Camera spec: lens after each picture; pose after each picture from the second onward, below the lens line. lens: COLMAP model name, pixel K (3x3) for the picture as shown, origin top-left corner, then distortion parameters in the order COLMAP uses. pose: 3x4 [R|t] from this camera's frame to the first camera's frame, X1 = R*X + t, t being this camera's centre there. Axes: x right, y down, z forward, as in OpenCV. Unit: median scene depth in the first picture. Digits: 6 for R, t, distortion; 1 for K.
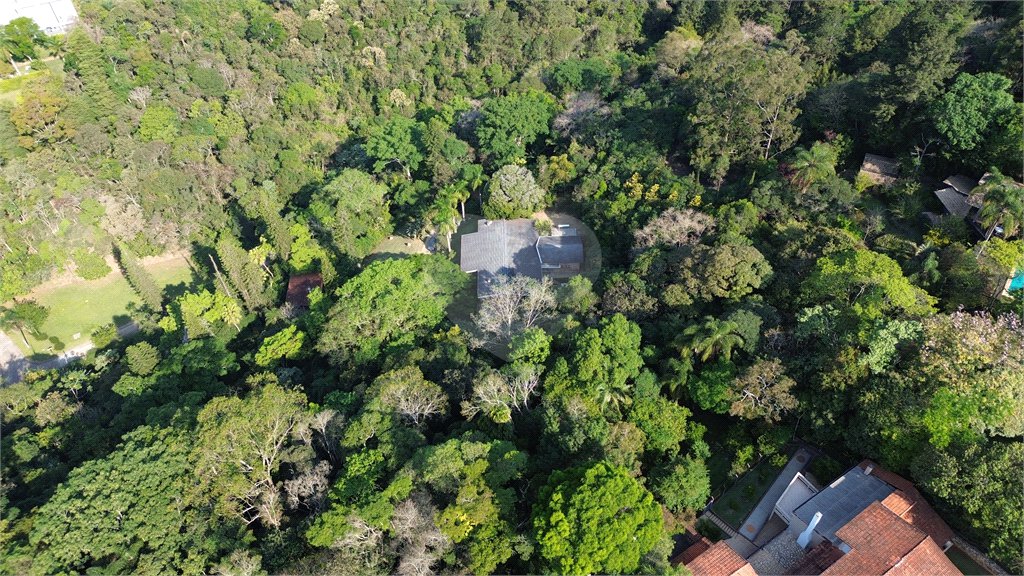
lens RADIAL K [[724.9, 0, 516.5], [0, 724.9, 291.4], [0, 0, 1]] dist [0.067540, -0.070634]
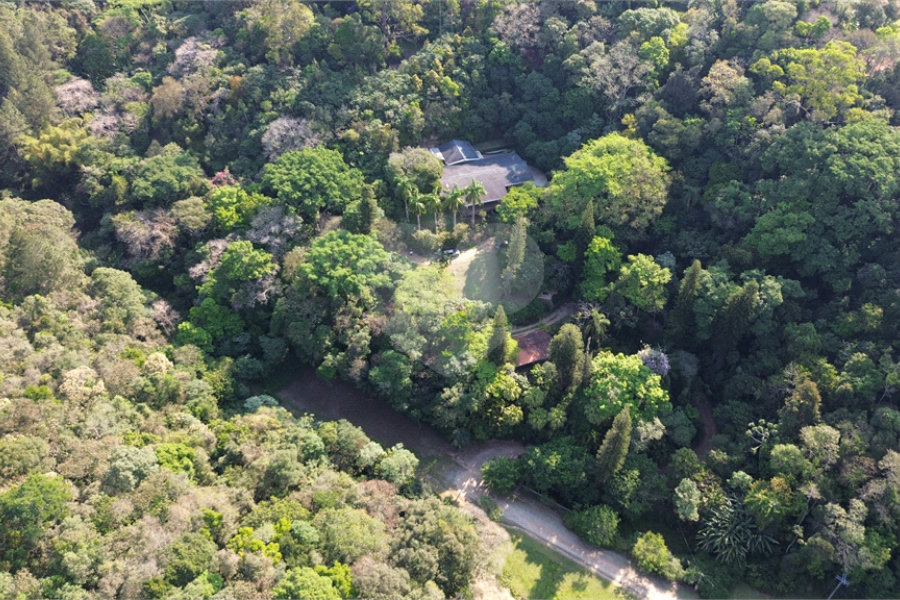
lens RADIAL K [[759.0, 0, 453.6], [0, 759.0, 300.5], [0, 0, 1]] dist [0.081142, -0.095499]
pose [[-0.278017, -0.646483, 0.710469, -0.954941], [0.697883, 0.372288, 0.611850, -0.717246], [-0.660050, 0.665929, 0.347667, 0.710656]]
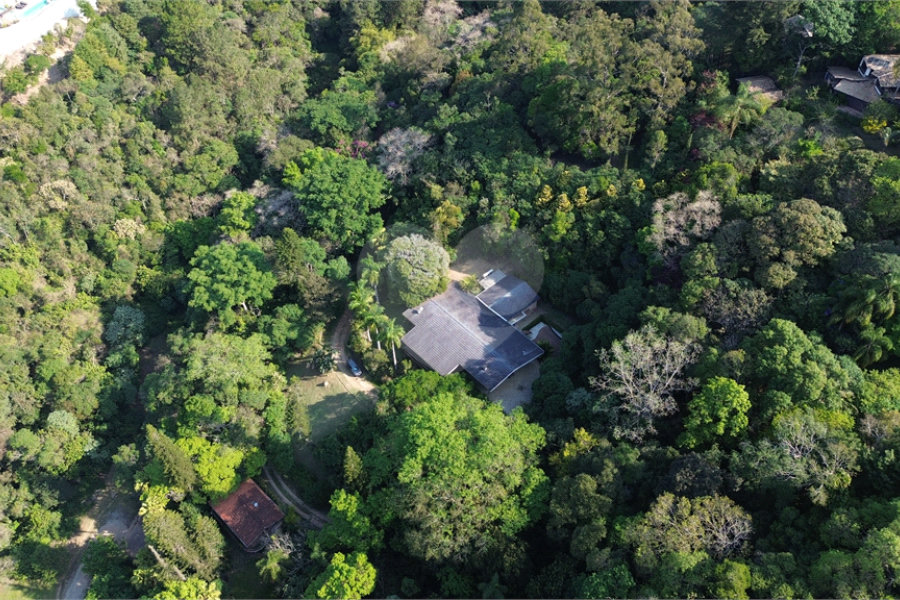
lens RADIAL K [[759.0, 0, 453.6], [0, 759.0, 300.5], [0, 0, 1]] dist [0.081142, -0.095499]
pose [[0.763669, -0.467774, 0.444969, -0.392893], [0.459387, 0.877984, 0.134569, -0.204198], [-0.453624, 0.101646, 0.885378, 0.202712]]
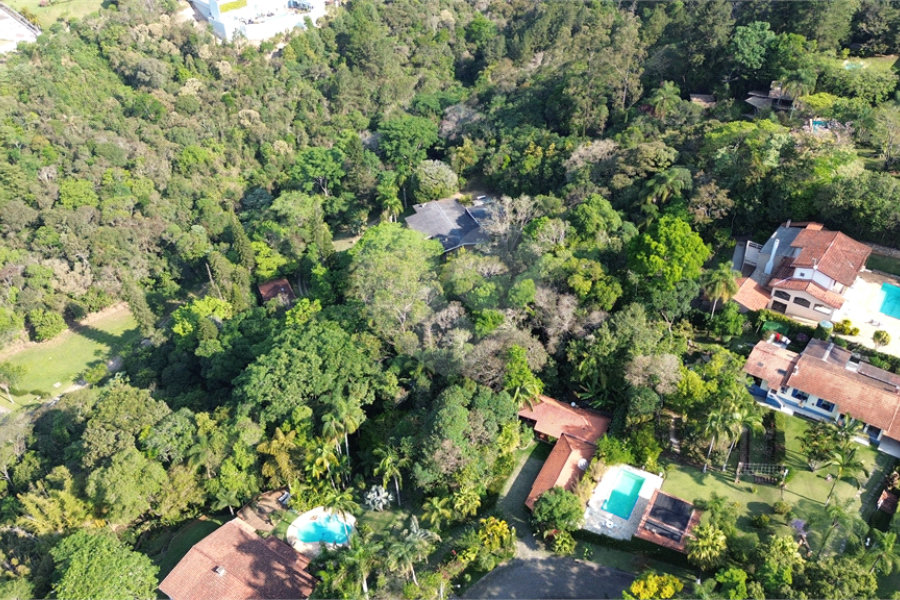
lens RADIAL K [[759.0, 0, 453.6], [0, 759.0, 300.5], [0, 0, 1]] dist [0.081142, -0.095499]
pose [[0.944617, -0.198822, 0.261091, -0.357762], [0.235144, 0.965030, -0.115865, 0.222529], [-0.228924, 0.170842, 0.958335, -0.217040]]
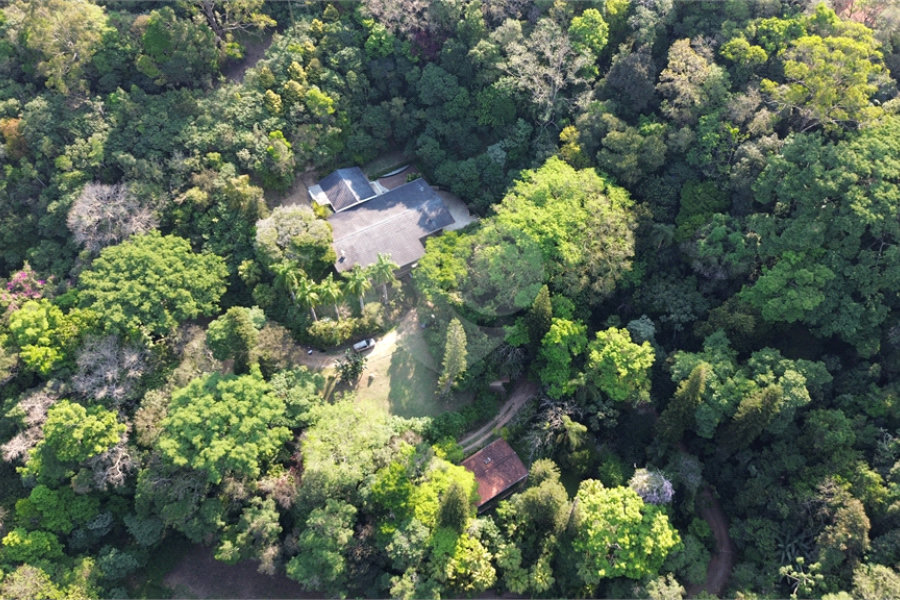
lens RADIAL K [[759.0, 0, 453.6], [0, 759.0, 300.5], [0, 0, 1]] dist [0.081142, -0.095499]
pose [[-0.465606, -0.708124, 0.530821, -0.578353], [0.649022, 0.134550, 0.748777, -0.637860], [-0.601649, 0.693149, 0.396941, 0.625466]]
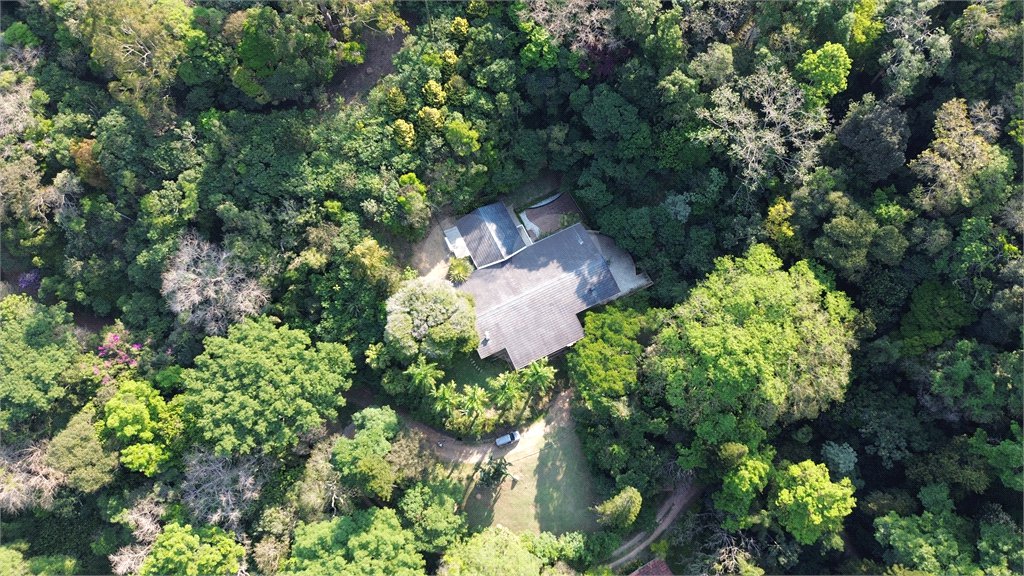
lens RADIAL K [[724.9, 0, 516.5], [0, 724.9, 291.4], [0, 0, 1]] dist [0.067540, -0.070634]
pose [[-0.413223, -0.846729, 0.335107, -0.240225], [0.668426, -0.032119, 0.743085, -0.575228], [-0.618428, 0.531054, 0.579248, 0.568391]]
